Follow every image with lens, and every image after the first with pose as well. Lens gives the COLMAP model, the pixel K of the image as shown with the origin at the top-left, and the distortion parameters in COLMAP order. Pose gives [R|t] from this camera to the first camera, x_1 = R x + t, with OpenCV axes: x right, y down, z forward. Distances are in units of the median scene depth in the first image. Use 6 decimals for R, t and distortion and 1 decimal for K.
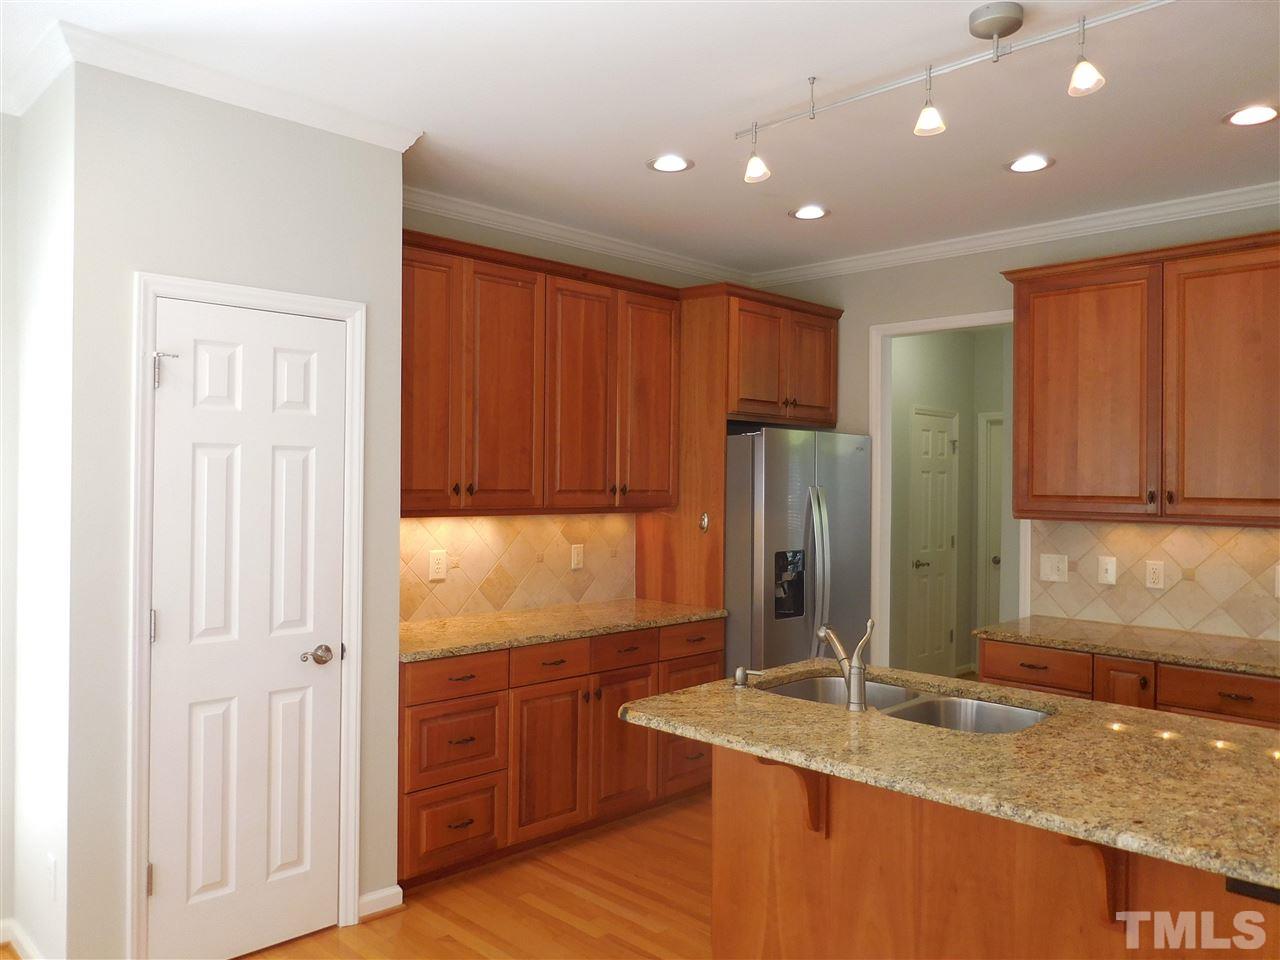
lens RADIAL K [[970.3, 0, 648.7], [0, 970.3, 472.9], [0, 0, 1]] dist [-0.010278, 0.004354]
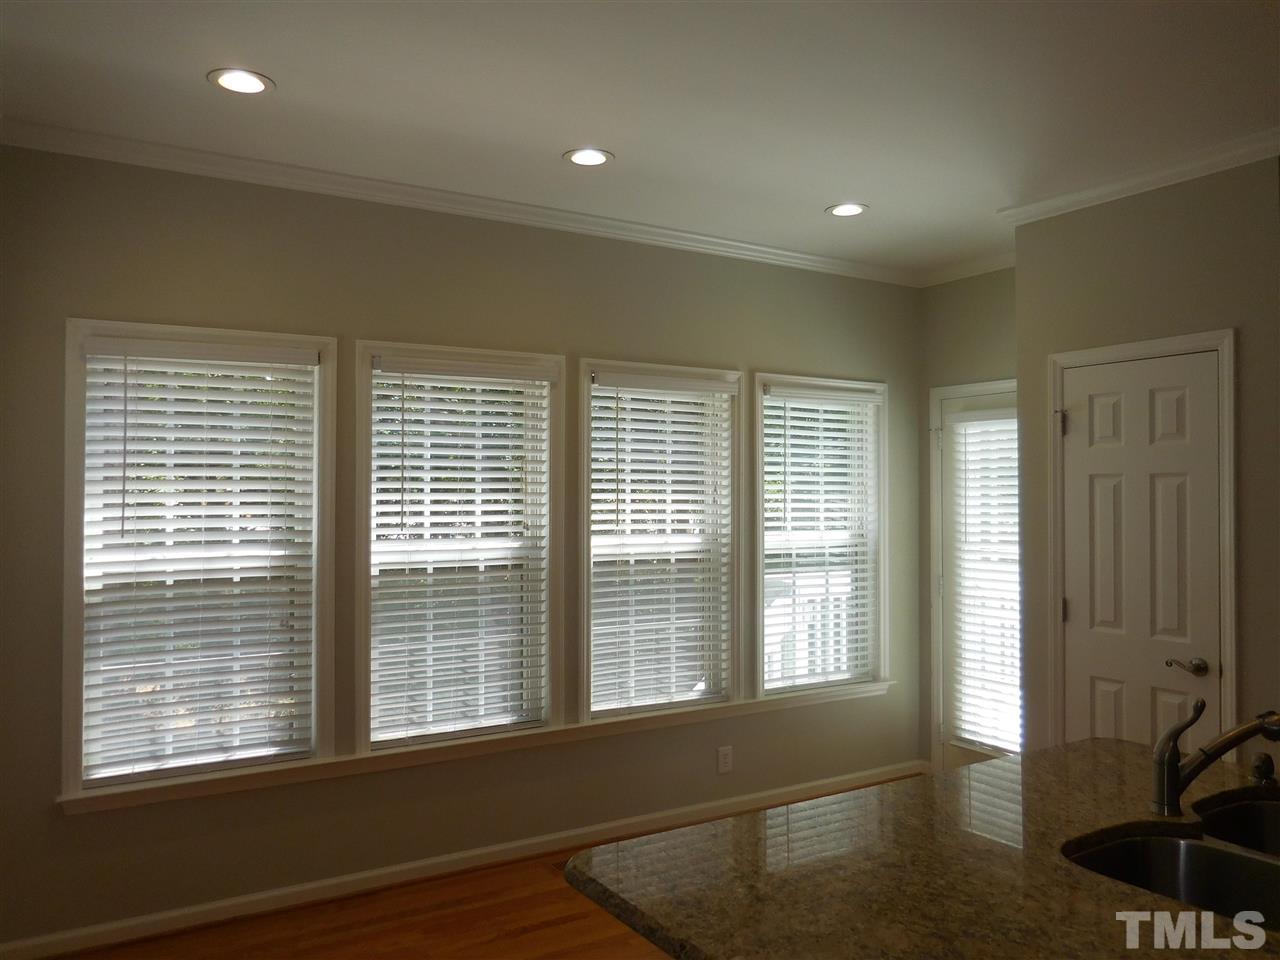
lens RADIAL K [[970.3, 0, 643.4], [0, 970.3, 482.3], [0, 0, 1]] dist [-0.010278, 0.004354]
pose [[-0.228959, -0.024933, -0.973117, 0.663570], [-0.001866, 0.999681, -0.025175, 0.009360], [0.973434, -0.003948, -0.228933, 0.510863]]
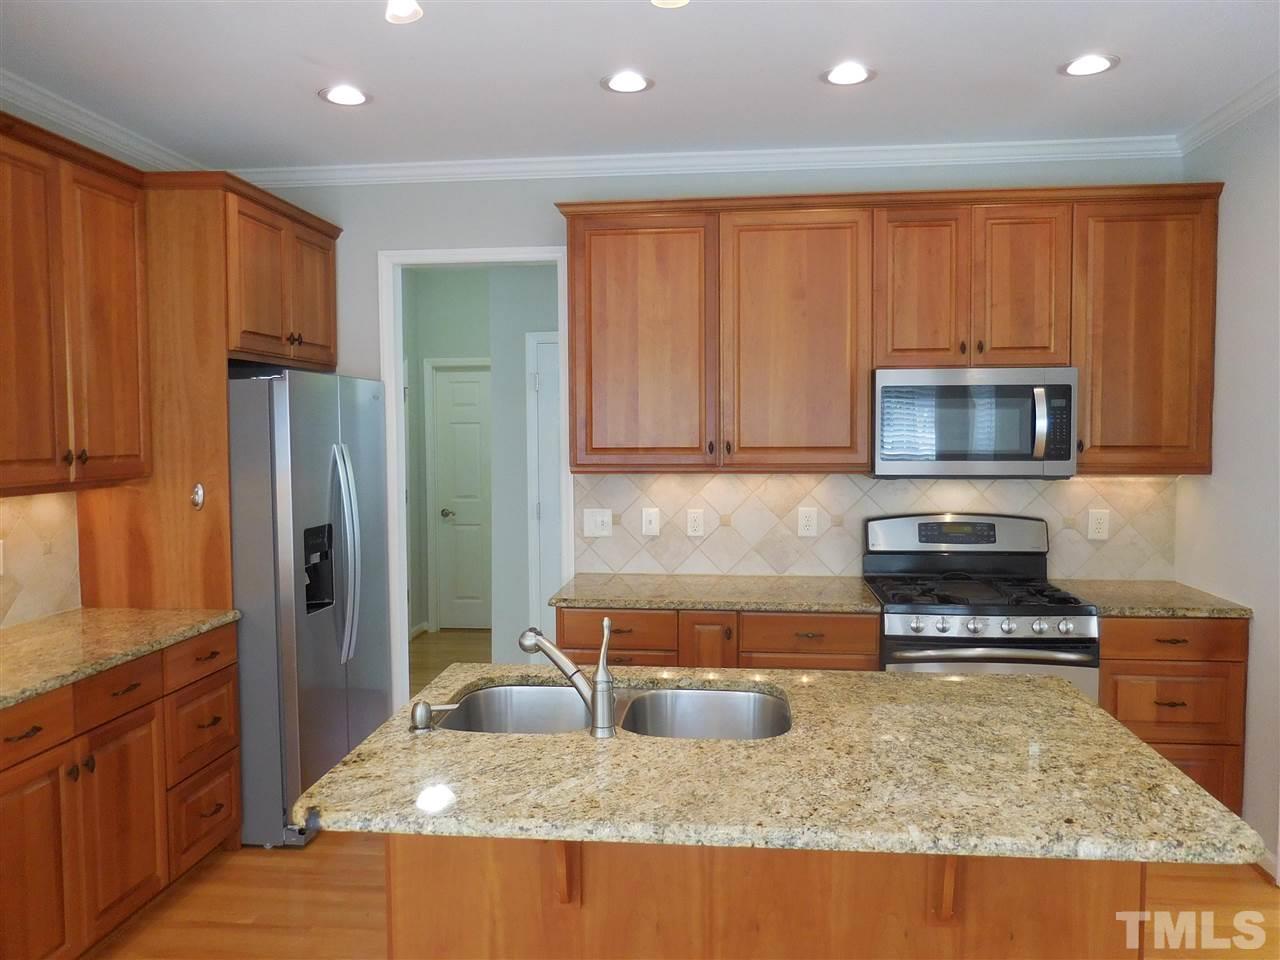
lens RADIAL K [[970.3, 0, 638.3], [0, 970.3, 472.6], [0, 0, 1]] dist [-0.010278, 0.004354]
pose [[0.786619, -0.045221, 0.615780, -0.154262], [0.010357, 0.998140, 0.060071, -0.009718], [-0.617351, -0.040876, 0.785625, 0.242391]]
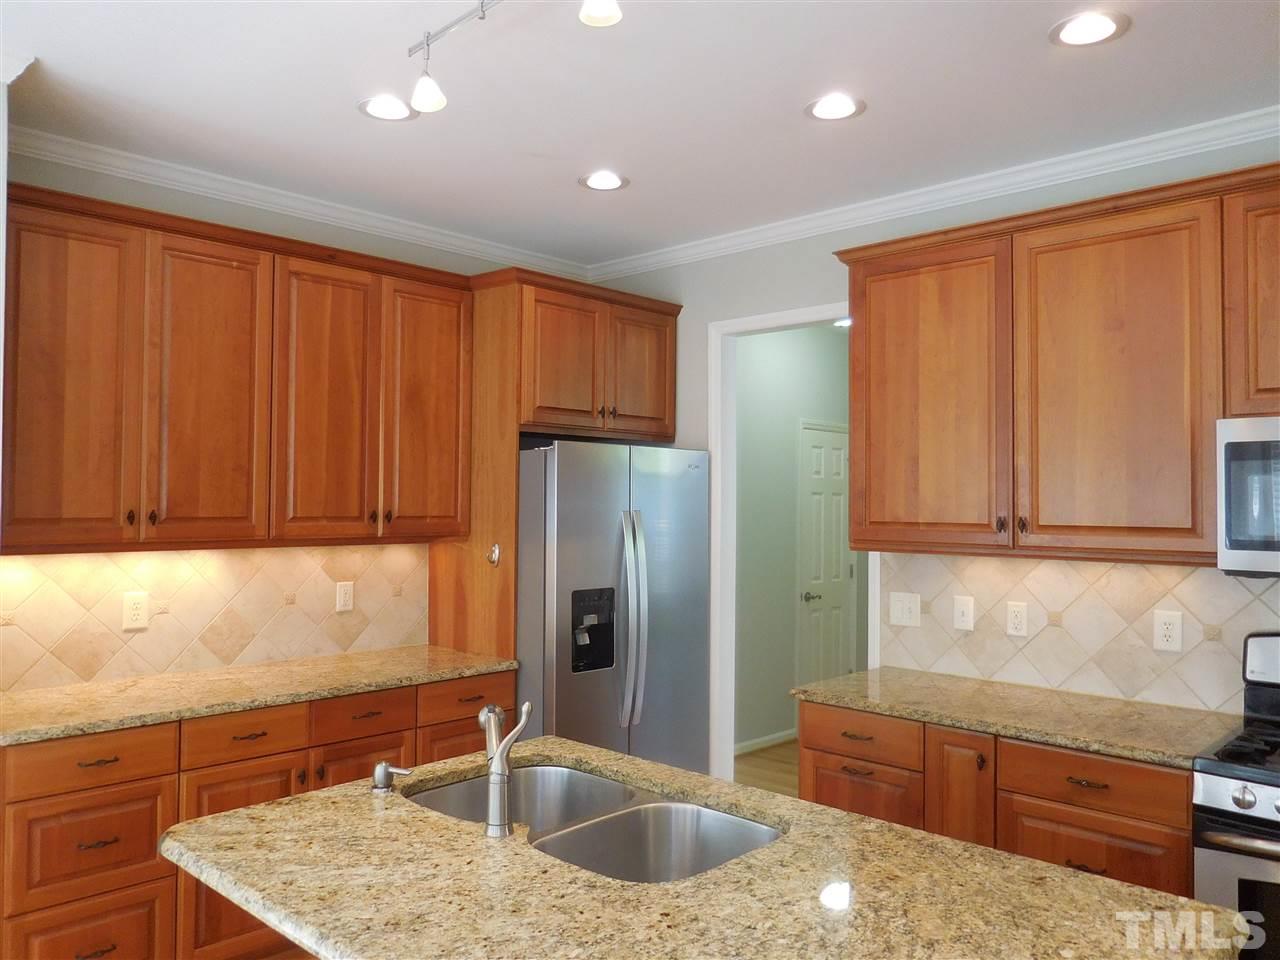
lens RADIAL K [[970.3, 0, 643.5], [0, 970.3, 476.8], [0, 0, 1]] dist [-0.010278, 0.004354]
pose [[0.999907, -0.002805, 0.013344, 0.201772], [0.003049, 0.999827, -0.018369, -0.000683], [-0.013290, 0.018408, 0.999742, 0.188865]]
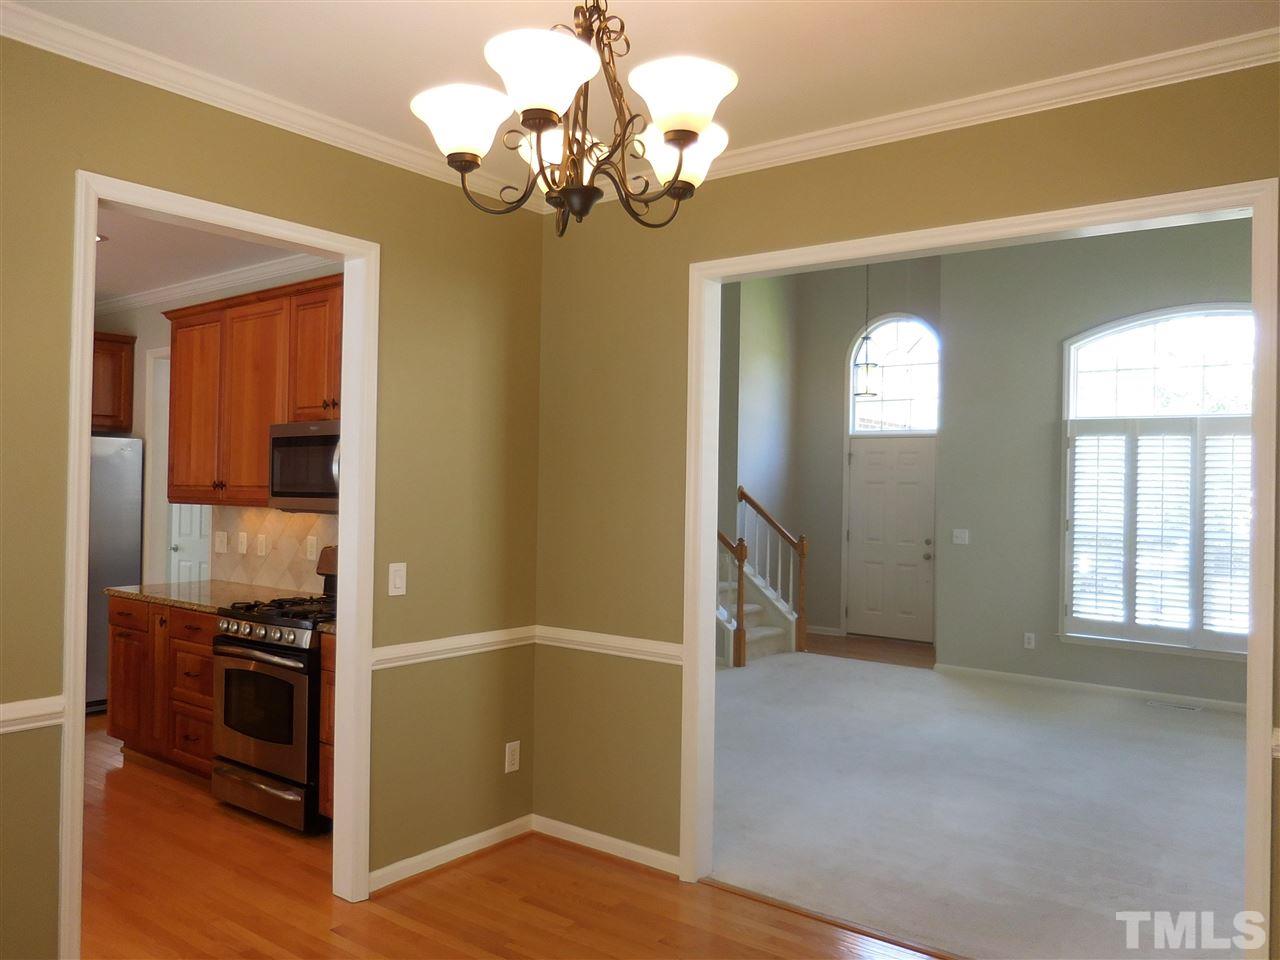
lens RADIAL K [[970.3, 0, 640.4], [0, 970.3, 469.9], [0, 0, 1]] dist [-0.010278, 0.004354]
pose [[0.992744, 0.000999, 0.120247, 0.894401], [0.000131, 0.999956, -0.009385, 0.015774], [-0.120251, 0.009333, 0.992700, -0.372273]]
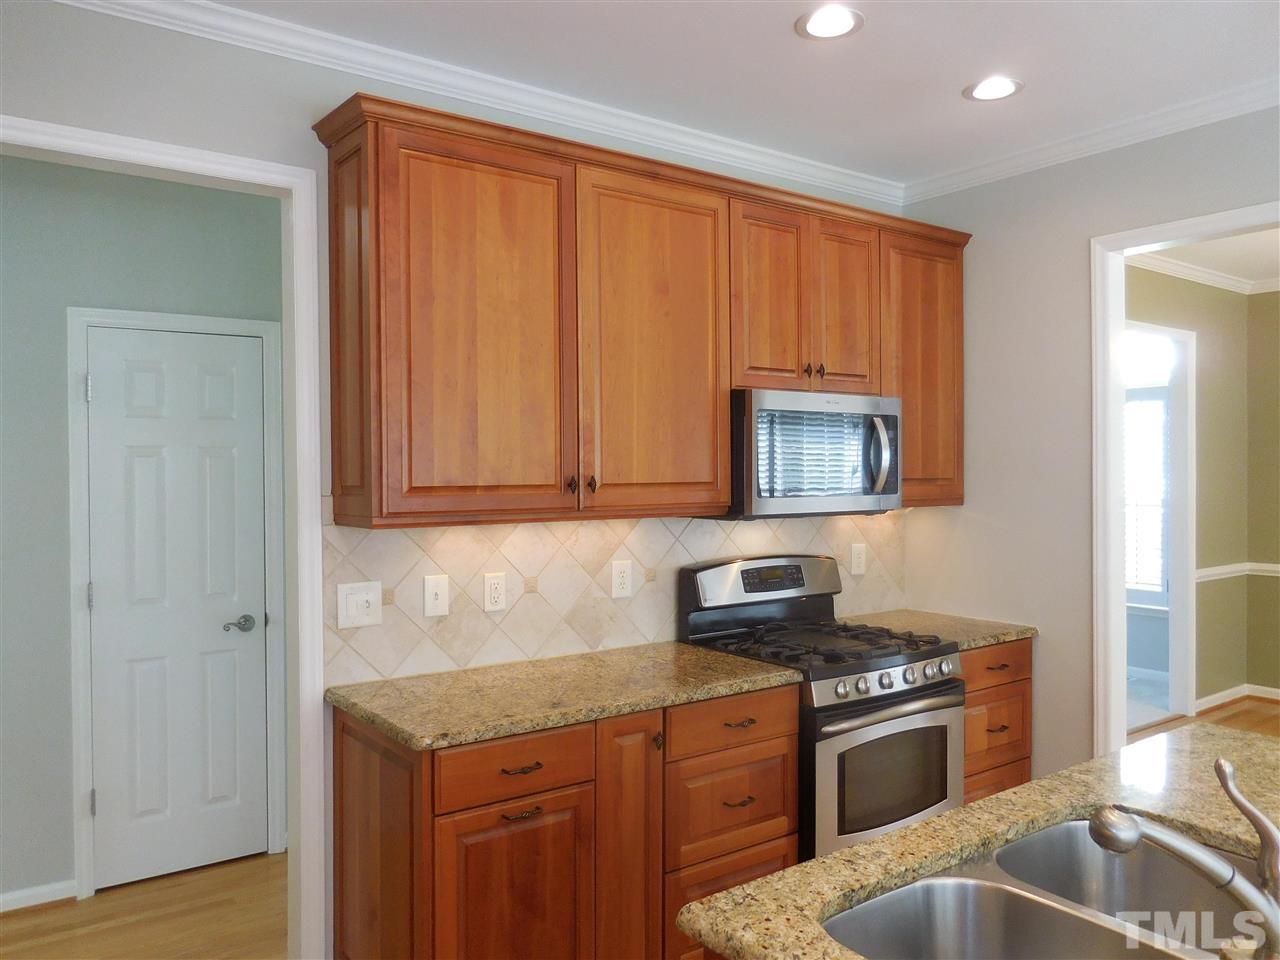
lens RADIAL K [[970.3, 0, 636.0], [0, 970.3, 478.1], [0, 0, 1]] dist [-0.010278, 0.004354]
pose [[0.159608, -0.021526, 0.986946, -0.179552], [-0.000457, 0.999761, 0.021880, 0.004213], [-0.987180, -0.003943, 0.159559, 0.798111]]
